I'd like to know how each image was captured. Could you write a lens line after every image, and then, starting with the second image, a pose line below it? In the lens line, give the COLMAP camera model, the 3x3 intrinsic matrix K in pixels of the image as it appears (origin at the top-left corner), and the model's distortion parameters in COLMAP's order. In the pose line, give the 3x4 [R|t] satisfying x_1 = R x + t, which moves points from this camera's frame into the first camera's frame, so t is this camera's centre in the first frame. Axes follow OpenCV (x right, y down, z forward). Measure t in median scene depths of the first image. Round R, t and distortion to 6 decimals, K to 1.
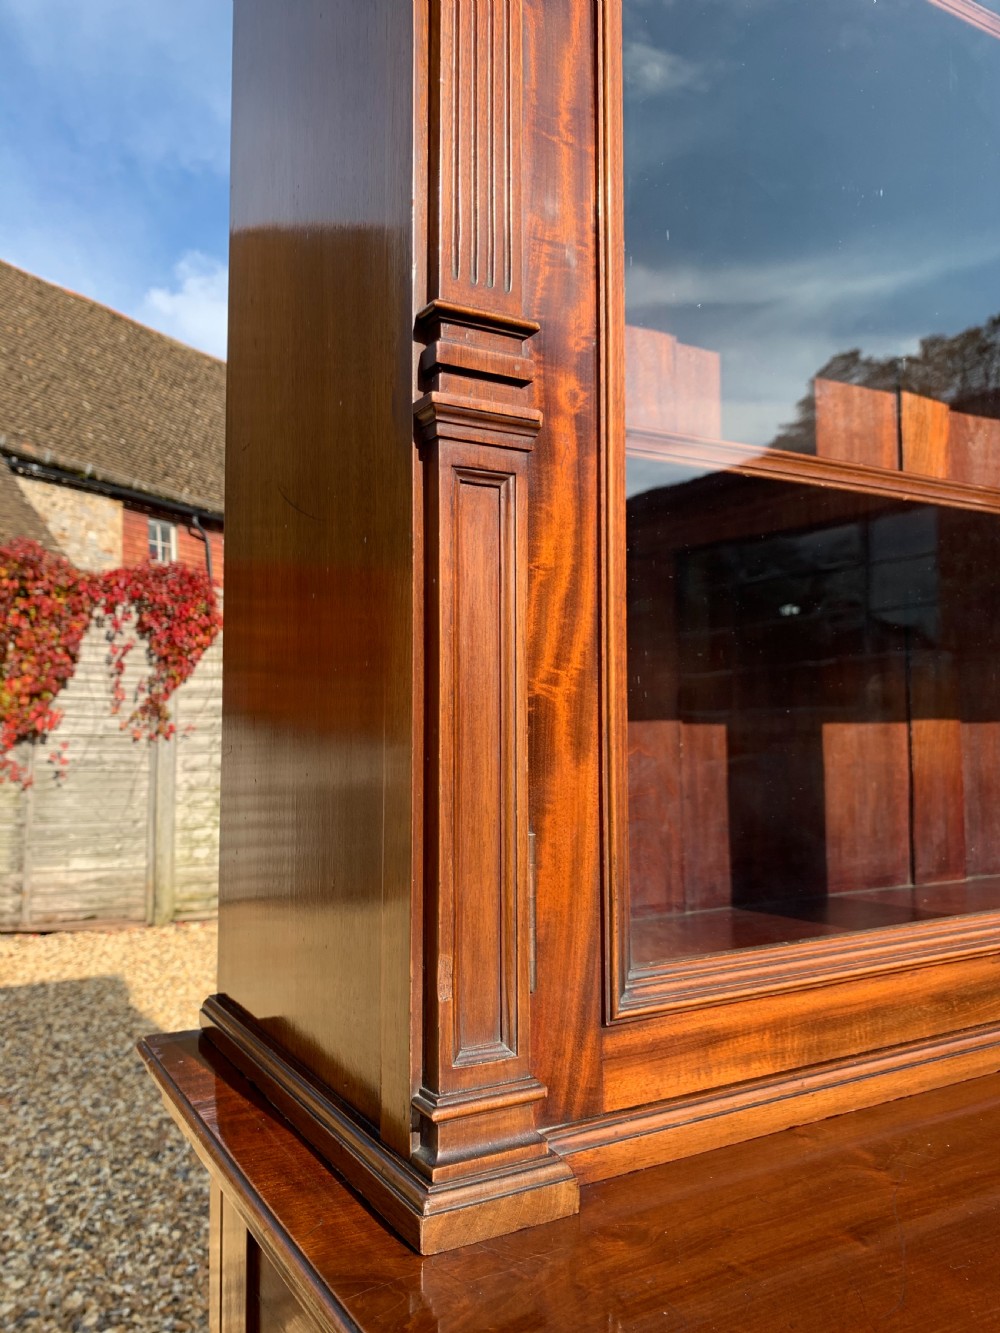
lens RADIAL K [[1015.5, 0, 495.5], [0, 1015.5, 661.4], [0, 0, 1]] dist [0.001174, -0.013080]
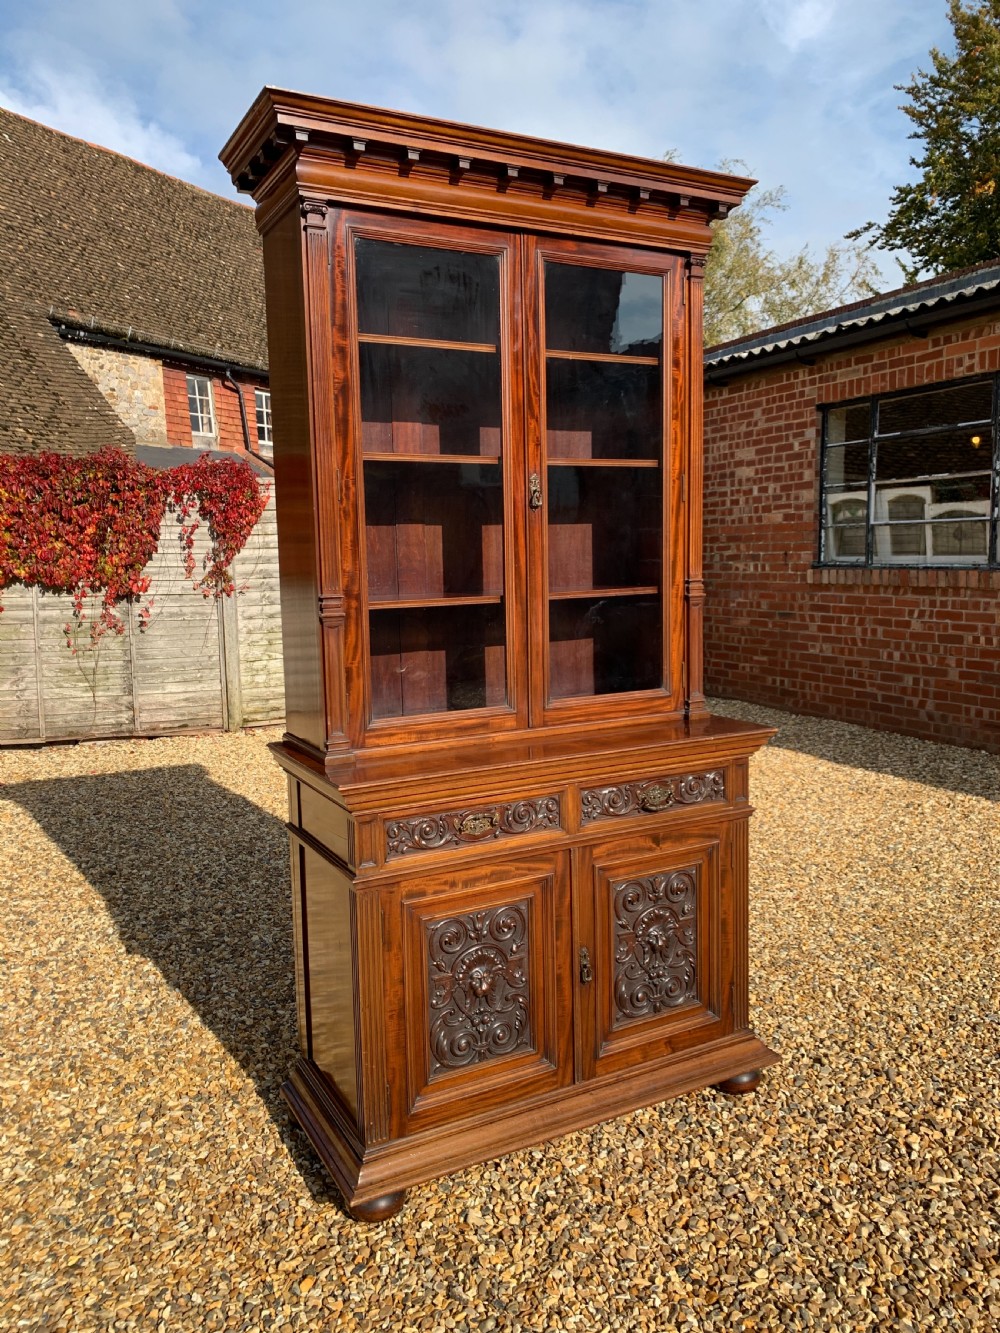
lens RADIAL K [[1015.5, 0, 495.5], [0, 1015.5, 661.4], [0, 0, 1]] dist [0.001174, -0.013080]
pose [[0.999050, -0.016181, -0.040468, 0.080254], [0.023185, 0.983553, 0.179123, -0.069777], [0.036904, -0.179891, 0.982994, -0.317142]]
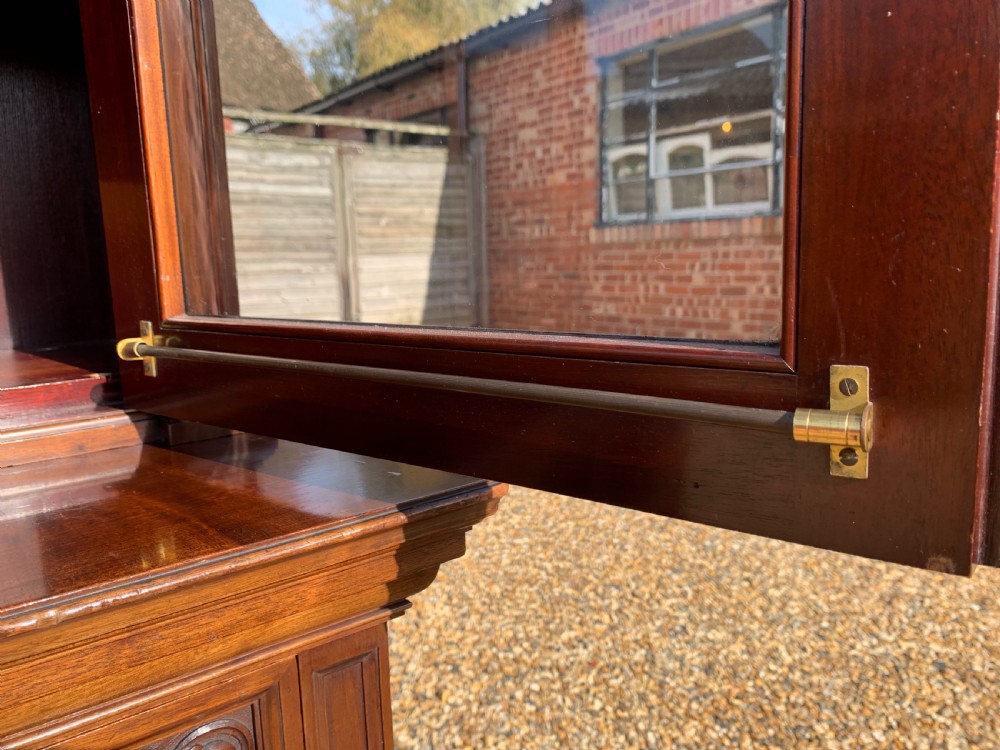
lens RADIAL K [[761.8, 0, 500.0], [0, 761.8, 375.0], [0, 0, 1]] dist [0.001174, -0.013080]
pose [[0.988982, -0.057252, 0.136515, 0.179836], [0.024257, 0.972395, 0.232076, 0.018444], [-0.146034, -0.226208, 0.963070, 0.069487]]
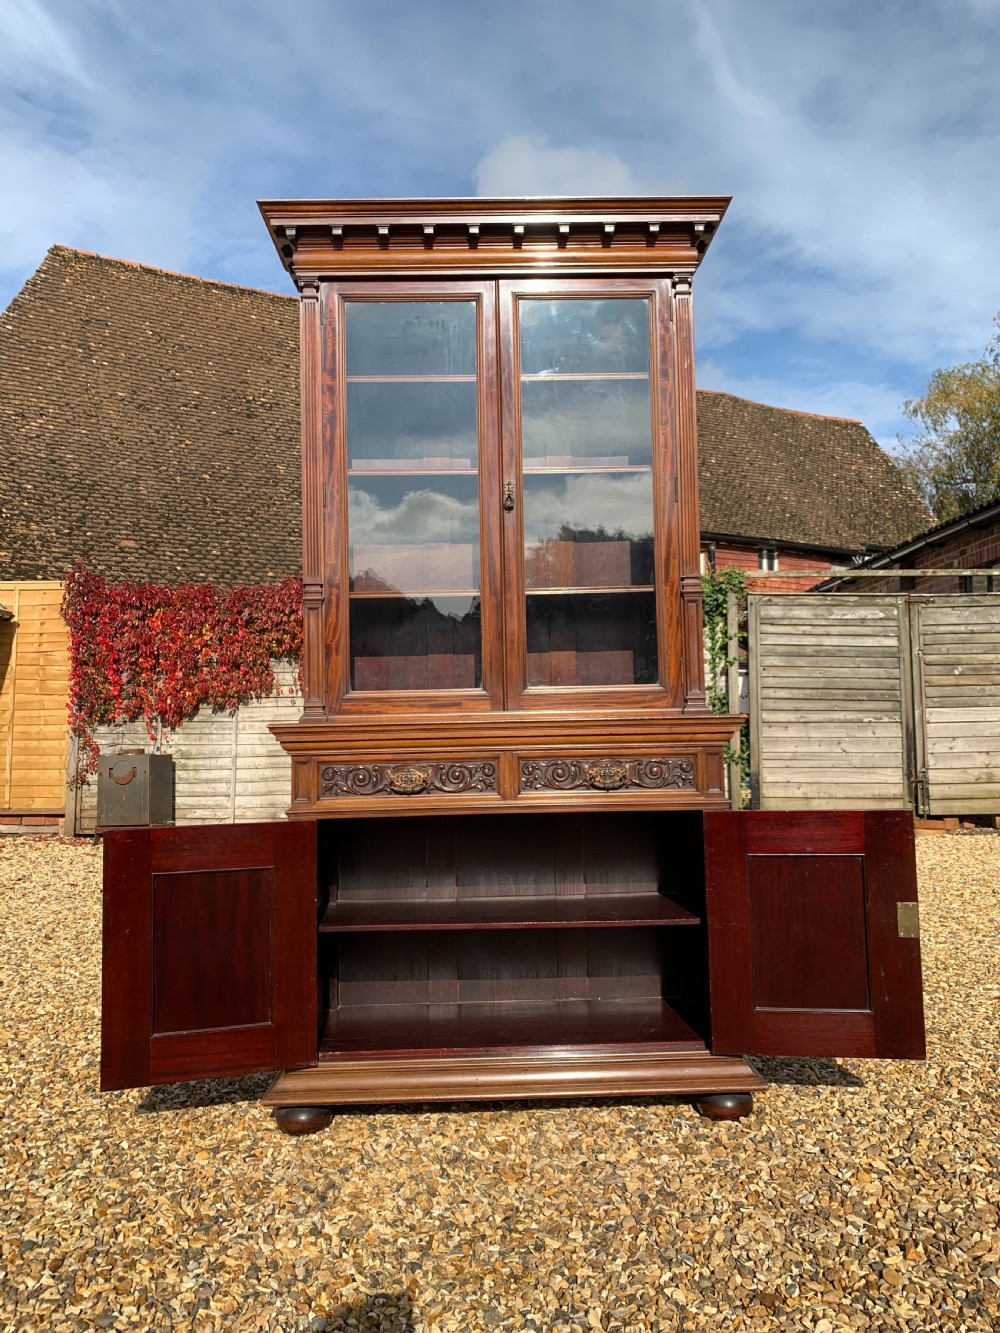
lens RADIAL K [[1026.0, 0, 500.0], [0, 1026.0, 666.5], [0, 0, 1]] dist [-0.001950, 0.000413]
pose [[0.873997, -0.045476, -0.483798, 0.308194], [0.051206, 0.998687, -0.001371, 0.018053], [0.483225, -0.023575, 0.875179, -0.307590]]
